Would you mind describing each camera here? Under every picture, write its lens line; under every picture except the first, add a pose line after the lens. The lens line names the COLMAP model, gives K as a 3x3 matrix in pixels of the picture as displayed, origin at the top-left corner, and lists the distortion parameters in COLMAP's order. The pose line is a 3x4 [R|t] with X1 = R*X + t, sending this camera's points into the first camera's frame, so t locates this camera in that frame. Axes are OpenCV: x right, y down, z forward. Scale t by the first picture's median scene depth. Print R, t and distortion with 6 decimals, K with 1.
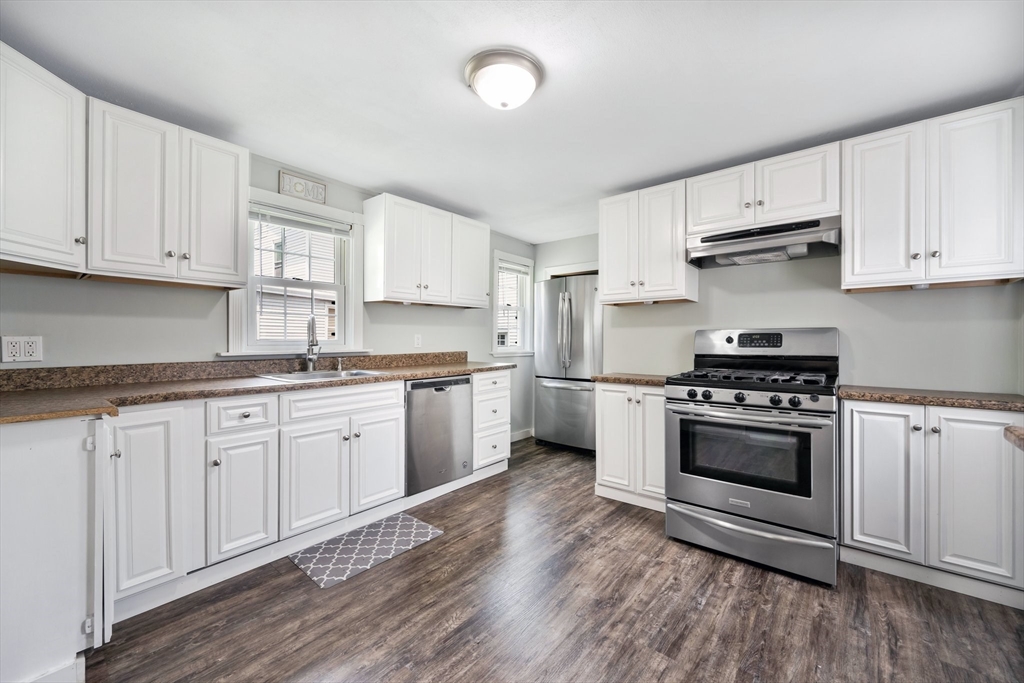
lens RADIAL K [[401.9, 0, 515.6], [0, 401.9, 339.7], [0, 0, 1]] dist [0.000717, 0.000060]
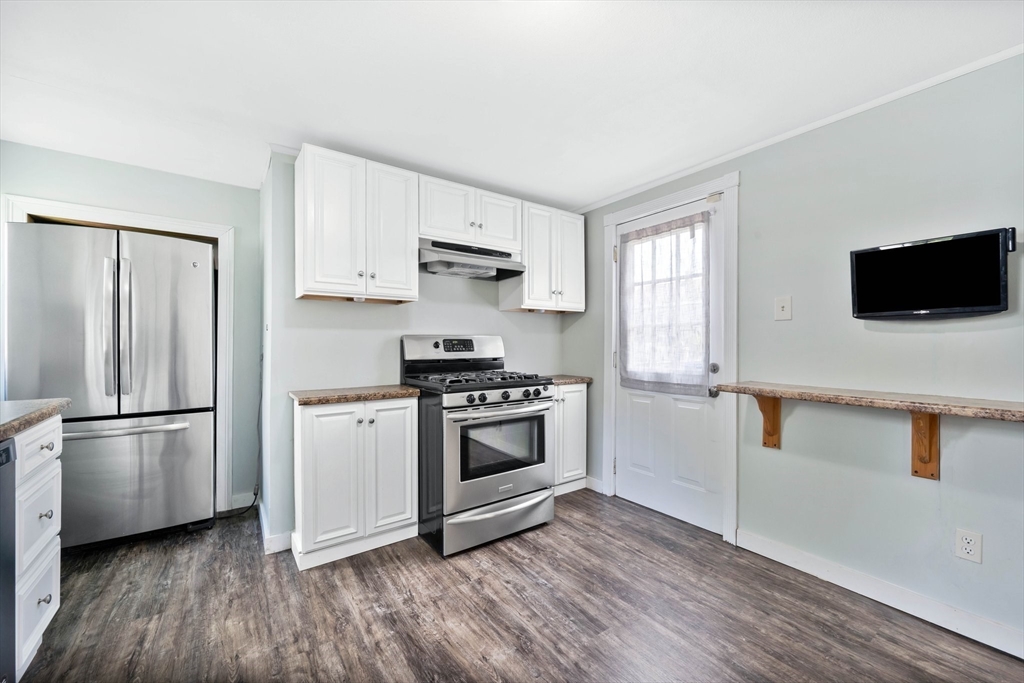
lens RADIAL K [[410.4, 0, 512.0], [0, 410.4, 341.5], [0, 0, 1]] dist [-0.000186, 0.000150]
pose [[0.254115, 0.005267, 0.967160, -0.522453], [-0.000936, 0.999986, -0.005200, -0.003199], [-0.967174, 0.000417, 0.254116, 0.635707]]
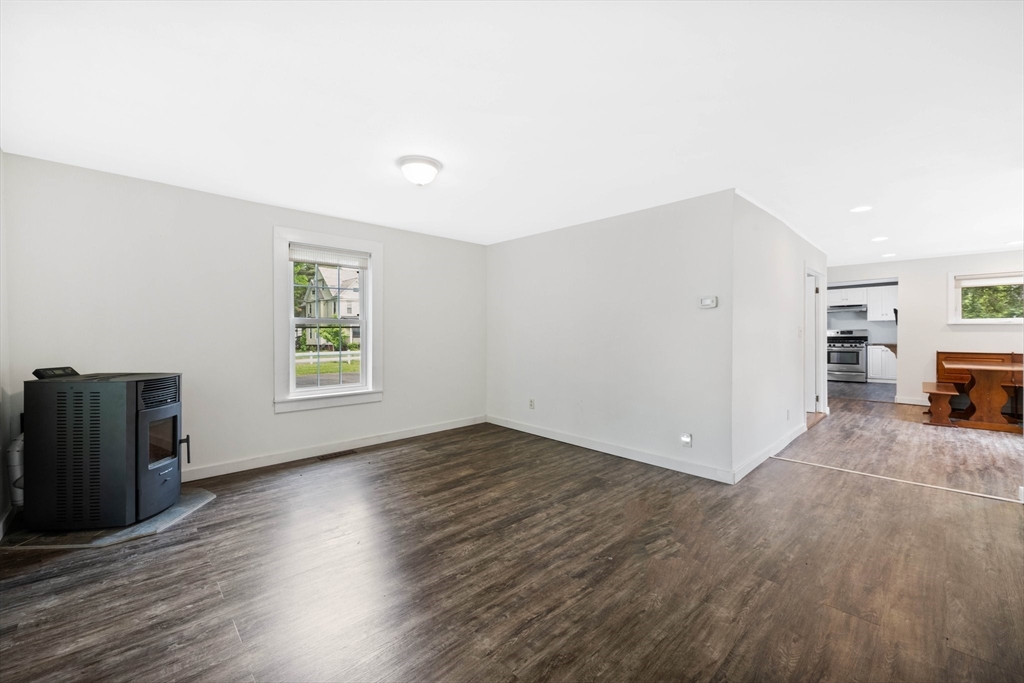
lens RADIAL K [[411.9, 0, 512.4], [0, 411.9, 336.2], [0, 0, 1]] dist [0.001264, 0.000249]
pose [[0.994091, -0.002629, -0.108517, -2.426611], [0.003156, 0.999984, 0.004692, 0.008122], [0.108503, -0.005006, 0.994083, -3.699584]]
